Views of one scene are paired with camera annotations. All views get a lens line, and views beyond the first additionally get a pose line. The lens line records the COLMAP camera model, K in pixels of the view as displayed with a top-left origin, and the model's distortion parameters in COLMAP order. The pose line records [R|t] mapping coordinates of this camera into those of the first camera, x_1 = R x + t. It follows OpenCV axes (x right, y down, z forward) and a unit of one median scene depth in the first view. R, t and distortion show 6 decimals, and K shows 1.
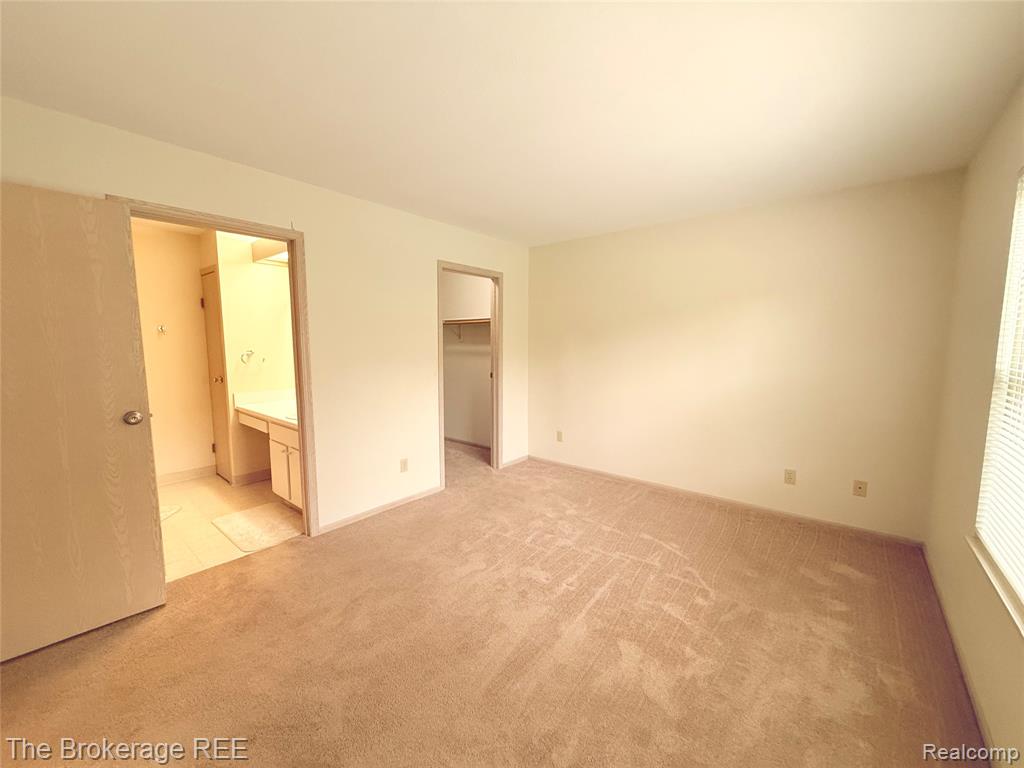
lens RADIAL K [[407.4, 0, 506.7], [0, 407.4, 392.4], [0, 0, 1]] dist [0.000241, -0.000743]
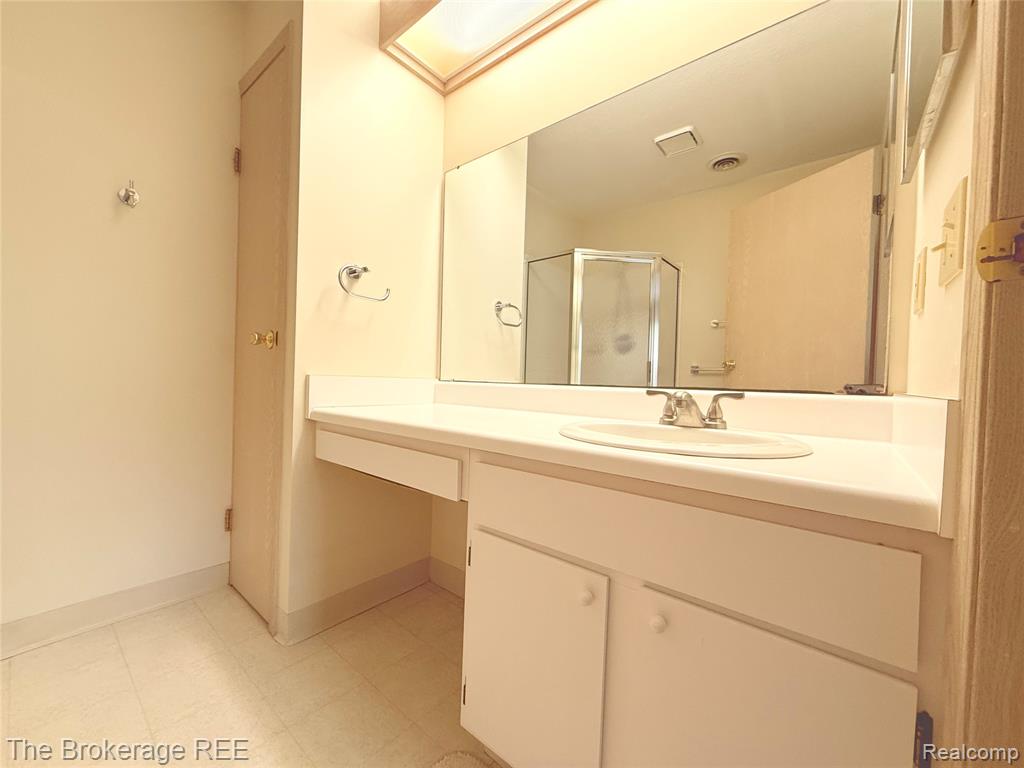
lens RADIAL K [[407.4, 0, 515.3], [0, 407.4, 383.6], [0, 0, 1]] dist [0.000241, -0.000743]
pose [[0.999383, 0.024995, 0.024682, -0.492041], [-0.022288, 0.994278, -0.104475, 0.043081], [-0.027152, 0.103860, 0.994221, 0.633642]]
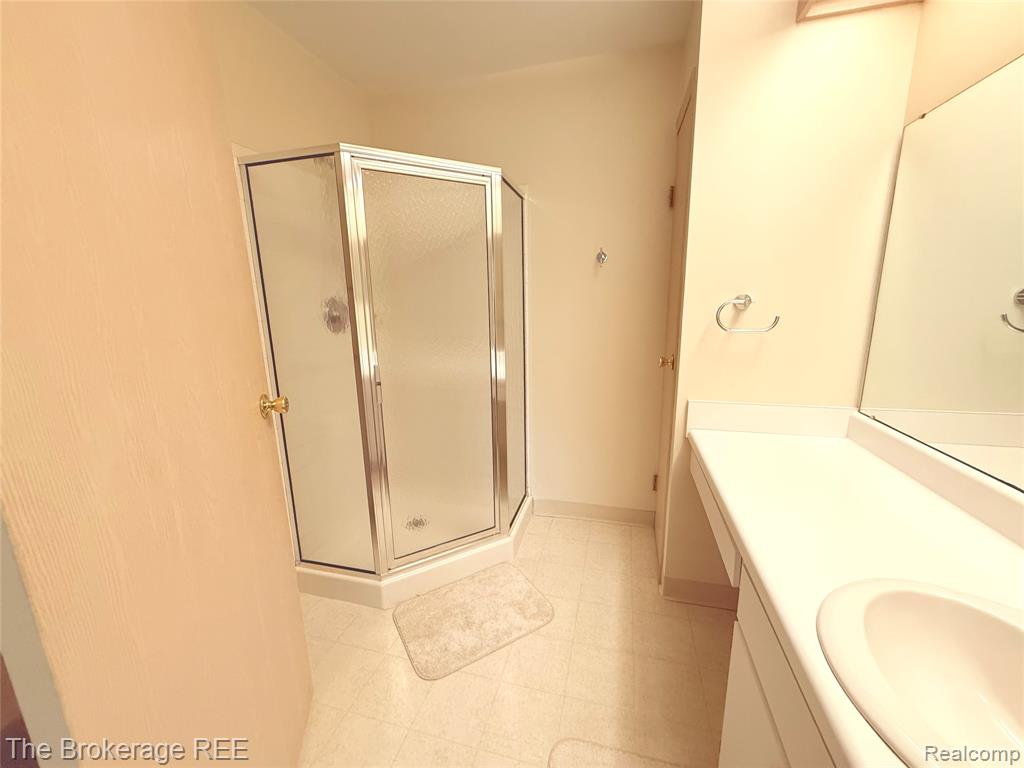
lens RADIAL K [[407.4, 0, 511.0], [0, 407.4, 385.4], [0, 0, 1]] dist [0.000241, -0.000743]
pose [[0.428451, 0.175729, -0.886312, -0.378033], [-0.084415, 0.984400, 0.154370, -0.060847], [0.899613, 0.008679, 0.436601, 0.647755]]
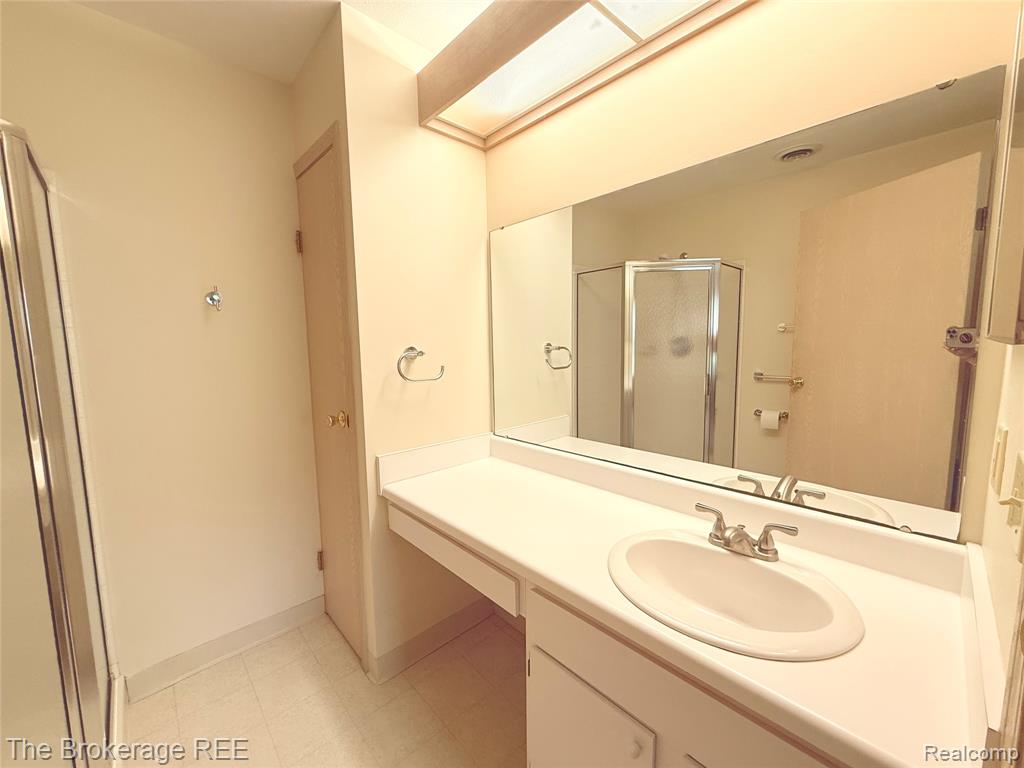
lens RADIAL K [[407.4, 0, 514.9], [0, 407.4, 384.9], [0, 0, 1]] dist [0.000241, -0.000743]
pose [[0.994143, -0.008601, -0.107733, -0.489261], [0.007587, 0.999923, -0.009818, -0.061043], [0.107809, 0.008943, 0.994131, 0.613913]]
